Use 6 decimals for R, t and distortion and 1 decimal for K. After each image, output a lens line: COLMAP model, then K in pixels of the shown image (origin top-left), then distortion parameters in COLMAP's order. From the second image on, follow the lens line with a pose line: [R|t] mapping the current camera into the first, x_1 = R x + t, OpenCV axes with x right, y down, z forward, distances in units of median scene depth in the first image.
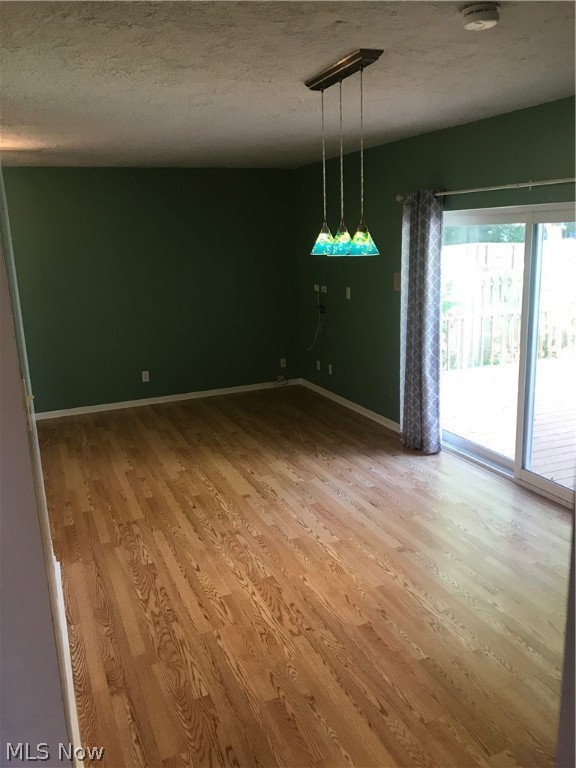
lens RADIAL K [[634.2, 0, 287.3], [0, 634.2, 383.6], [0, 0, 1]] dist [0.049961, -0.038794]
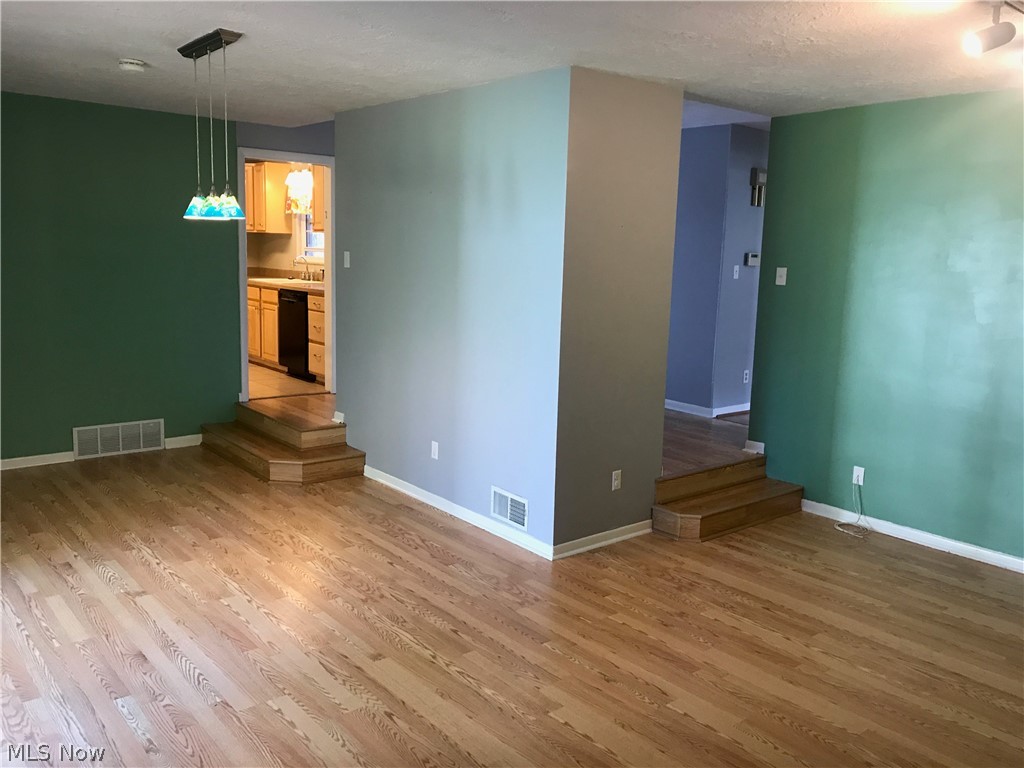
lens RADIAL K [[845.5, 0, 510.3], [0, 845.5, 384.7], [0, 0, 1]] dist [0.049961, -0.038794]
pose [[-0.956717, 0.058300, -0.285122, 0.024661], [-0.059916, 0.919281, 0.389015, -0.376747], [0.284786, 0.389261, -0.875998, 1.775144]]
